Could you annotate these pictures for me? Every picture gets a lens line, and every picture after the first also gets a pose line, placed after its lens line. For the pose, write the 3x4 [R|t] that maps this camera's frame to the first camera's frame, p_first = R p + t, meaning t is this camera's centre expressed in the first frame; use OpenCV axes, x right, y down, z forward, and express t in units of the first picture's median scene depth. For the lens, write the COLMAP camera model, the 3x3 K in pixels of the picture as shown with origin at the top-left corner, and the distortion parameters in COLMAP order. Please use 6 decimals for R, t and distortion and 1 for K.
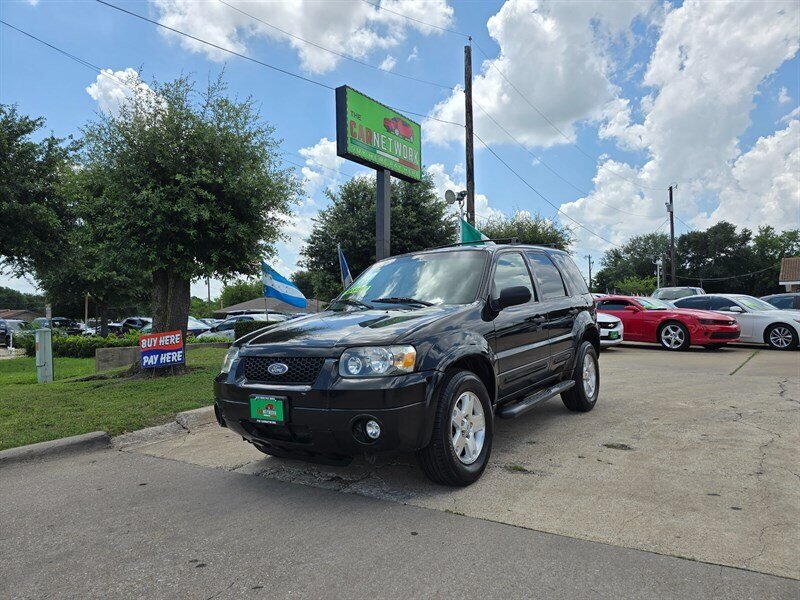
lens RADIAL K [[536.2, 0, 394.6], [0, 536.2, 295.3], [0, 0, 1]] dist [0.046756, -0.039435]
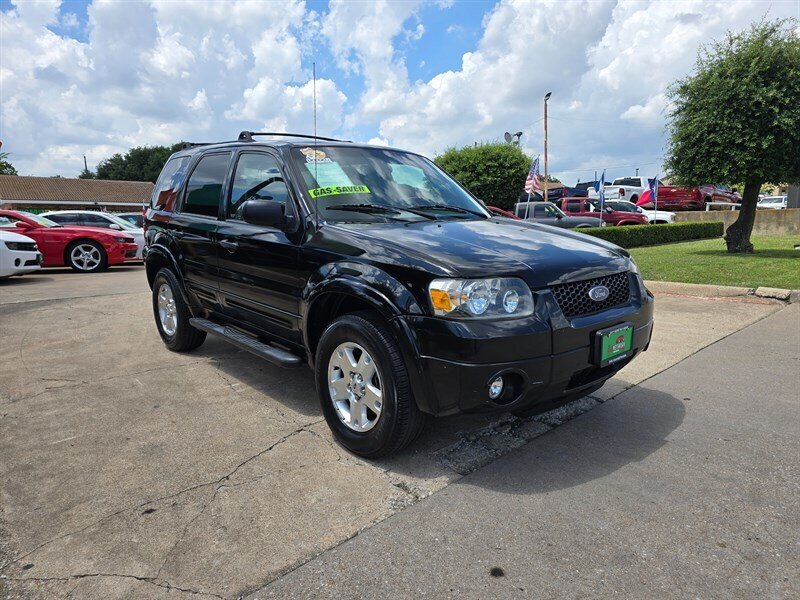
lens RADIAL K [[536.2, 0, 407.3], [0, 536.2, 300.9], [0, 0, 1]] dist [0.046756, -0.039435]
pose [[0.212755, -0.127454, 0.968757, -0.500178], [-0.024216, 0.990464, 0.135628, 0.023834], [-0.976806, -0.052315, 0.207639, 0.537456]]
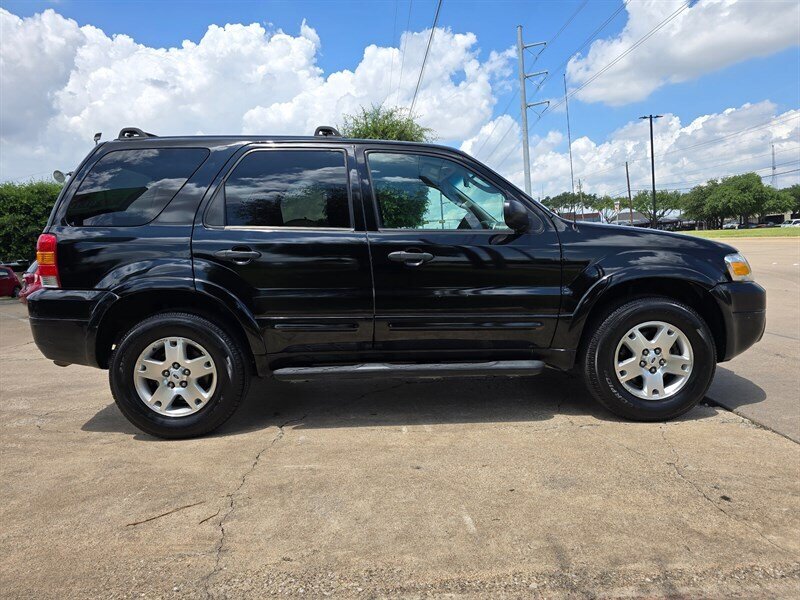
lens RADIAL K [[536.2, 0, 411.7], [0, 536.2, 300.7], [0, 0, 1]] dist [0.046756, -0.039435]
pose [[-0.604402, -0.012111, 0.796588, -0.372902], [0.043706, 0.997875, 0.048333, 0.059513], [-0.795480, 0.064028, -0.602588, 1.076616]]
